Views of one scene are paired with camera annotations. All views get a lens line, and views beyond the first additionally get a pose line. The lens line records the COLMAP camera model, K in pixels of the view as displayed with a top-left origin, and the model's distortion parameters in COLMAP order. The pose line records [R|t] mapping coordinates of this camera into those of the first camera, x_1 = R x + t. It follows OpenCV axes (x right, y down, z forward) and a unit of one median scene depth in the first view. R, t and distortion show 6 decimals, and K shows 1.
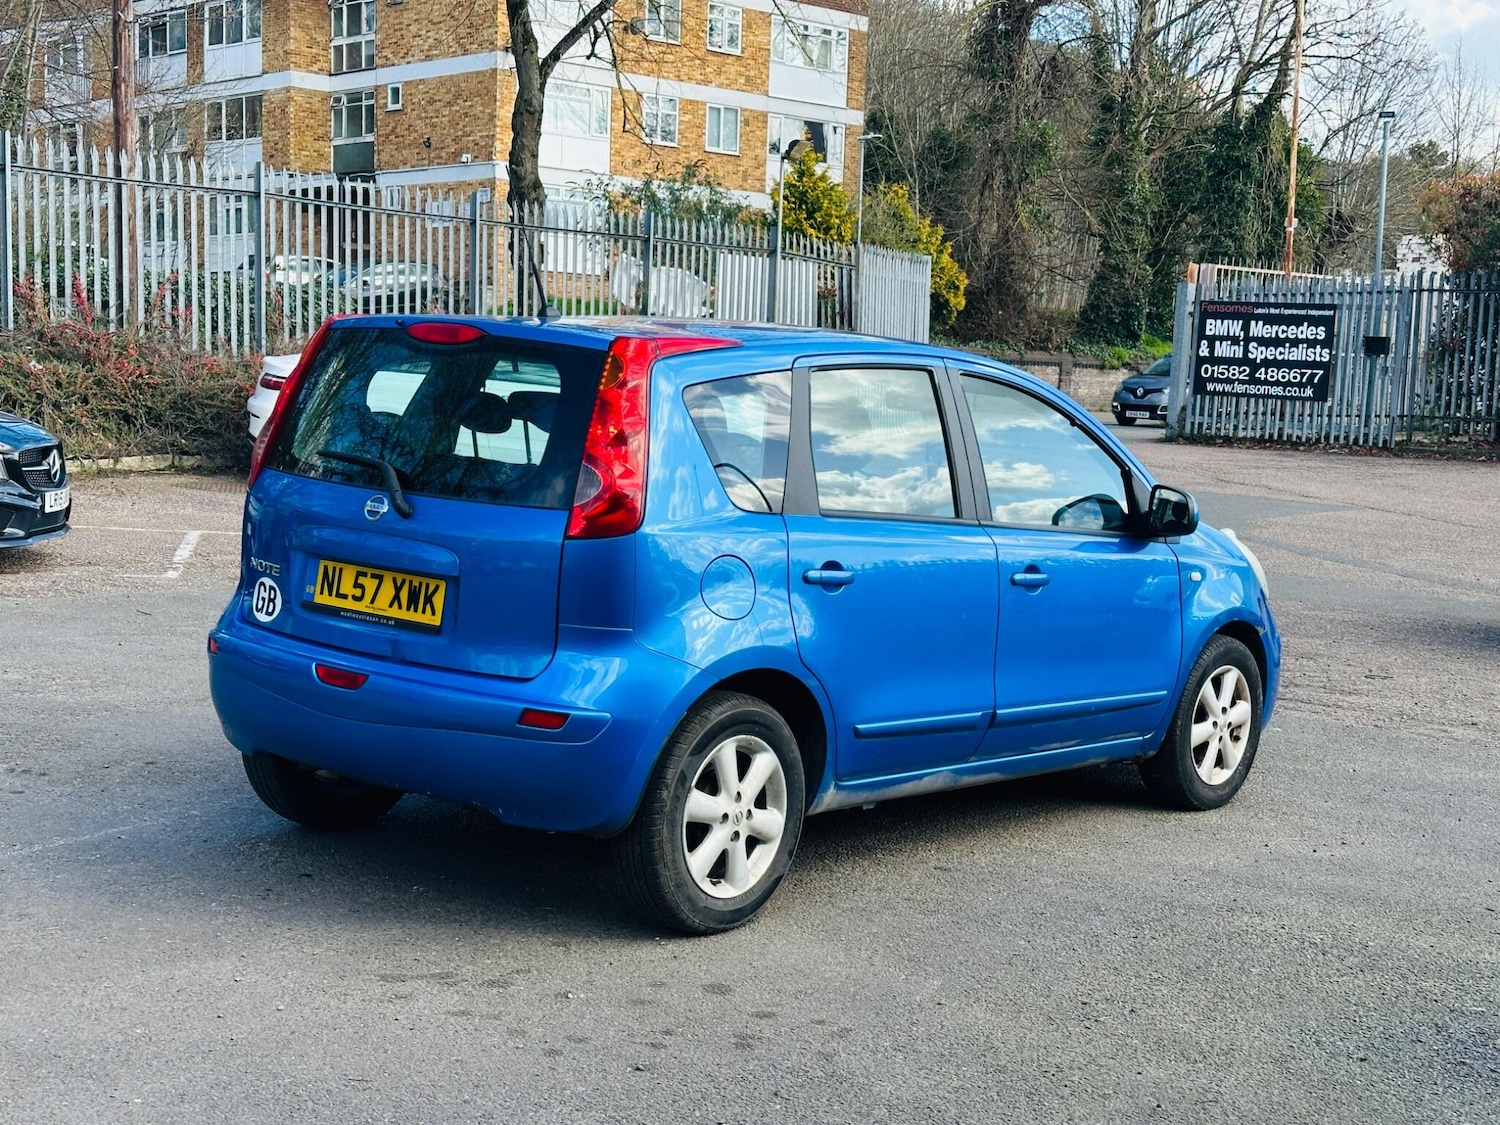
lens RADIAL K [[2264.6, 0, 776.7], [0, 2264.6, 559.0], [0, 0, 1]] dist [0.171862, -0.117089]
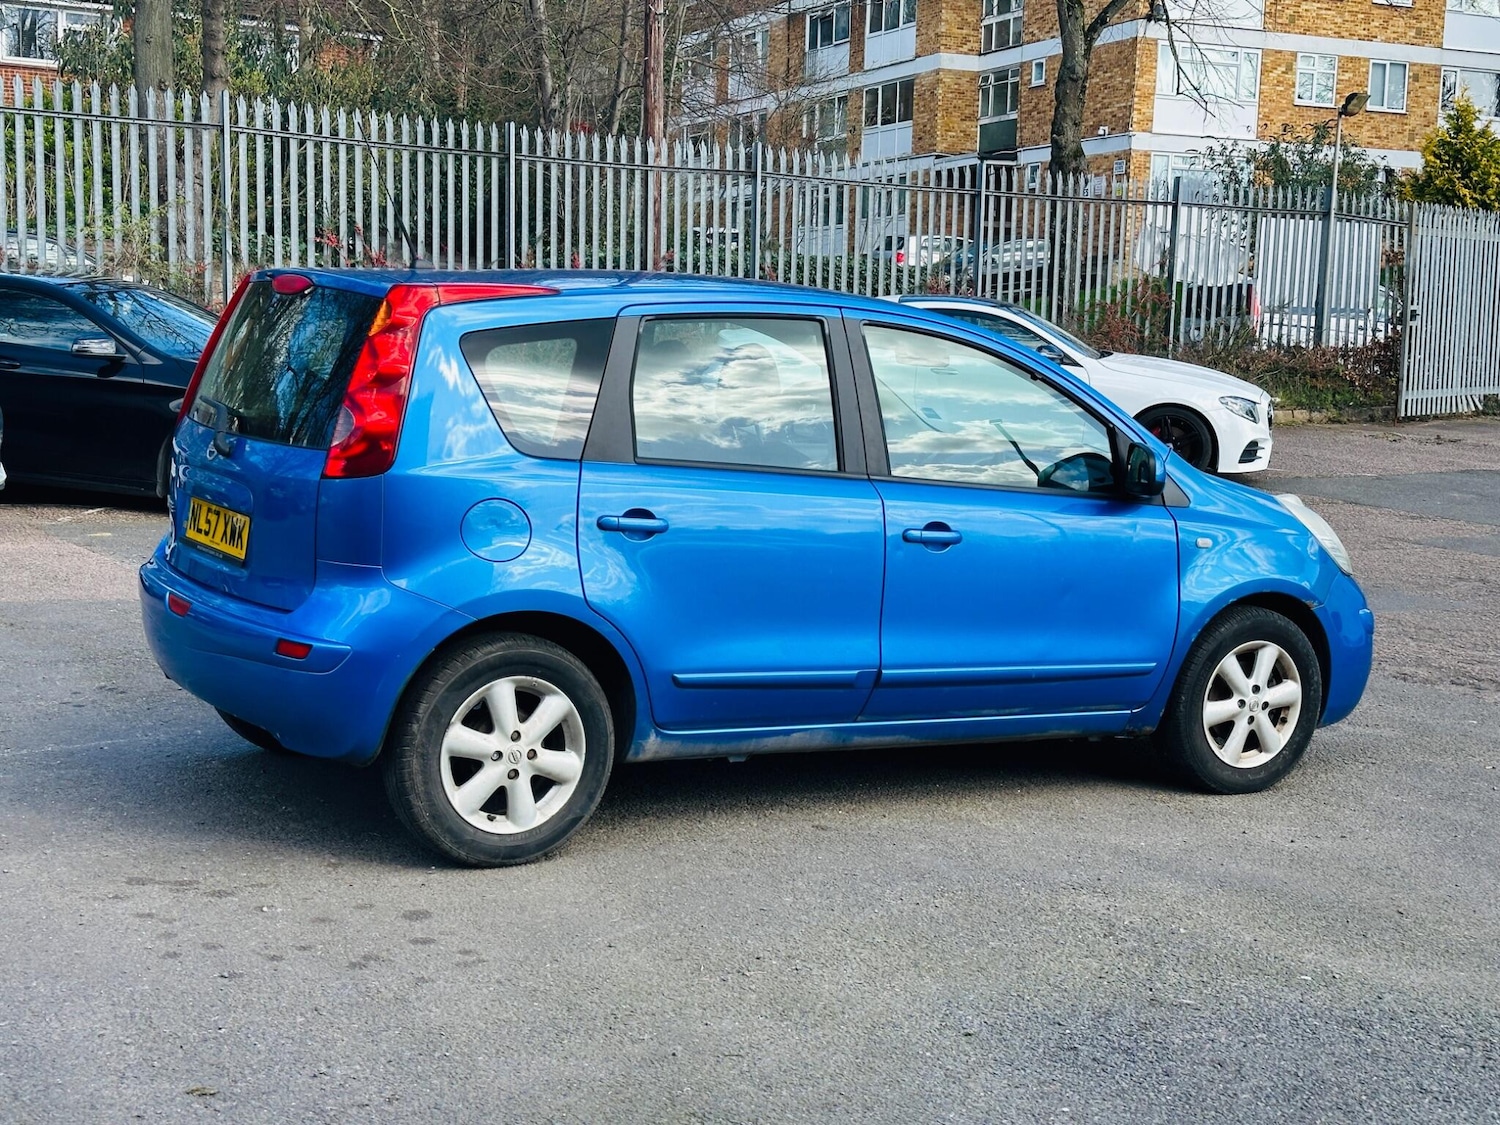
lens RADIAL K [[2277.7, 0, 747.8], [0, 2277.7, 581.5], [0, 0, 1]] dist [0.188878, -0.373827]
pose [[0.942072, 0.031189, -0.333957, 0.312978], [-0.025349, 0.999440, 0.021831, 0.007492], [0.334451, -0.012100, 0.942335, 0.049356]]
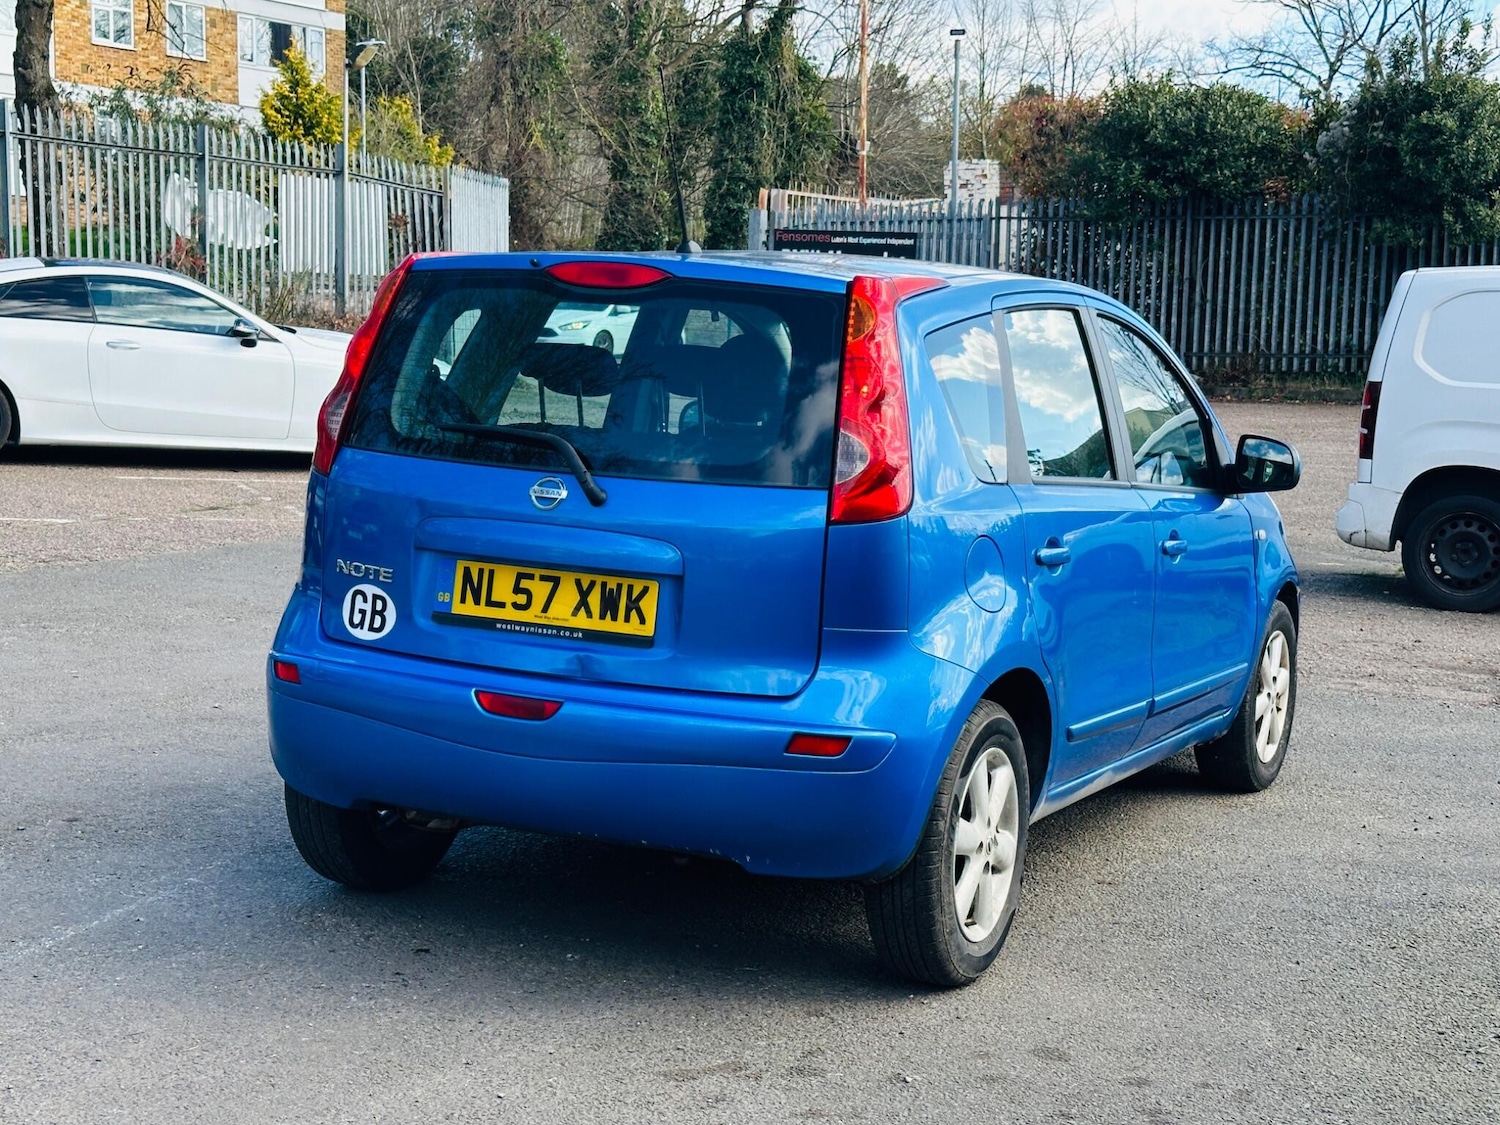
lens RADIAL K [[2436.0, 0, 816.6], [0, 2436.0, 565.8], [0, 0, 1]] dist [0.174334, -0.213077]
pose [[0.966671, -0.041855, 0.252576, -0.225452], [0.035796, 0.998952, 0.028540, -0.013521], [-0.253506, -0.018548, 0.967156, 0.102806]]
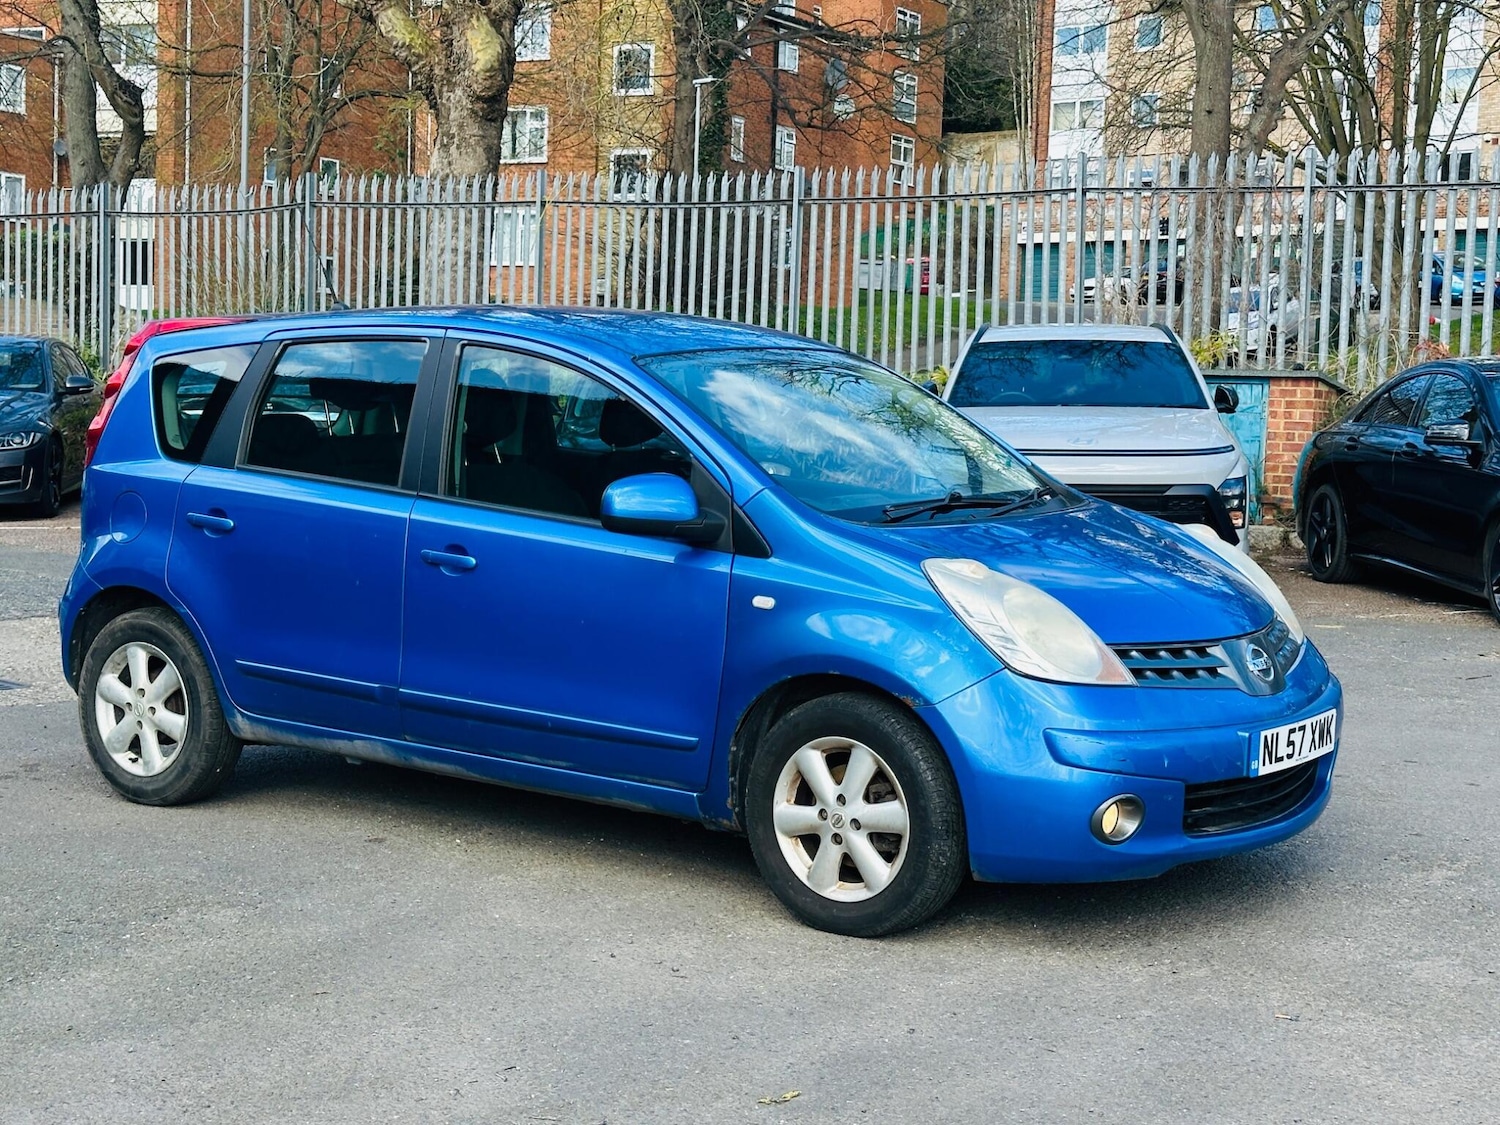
lens RADIAL K [[2663.5, 0, 750.0], [0, 2663.5, 562.5], [0, 0, 1]] dist [0.182734, -0.161884]
pose [[0.040833, 0.038421, -0.998427, 1.050275], [-0.109965, 0.993363, 0.033729, -0.035034], [0.993096, 0.108415, 0.044787, 0.926247]]
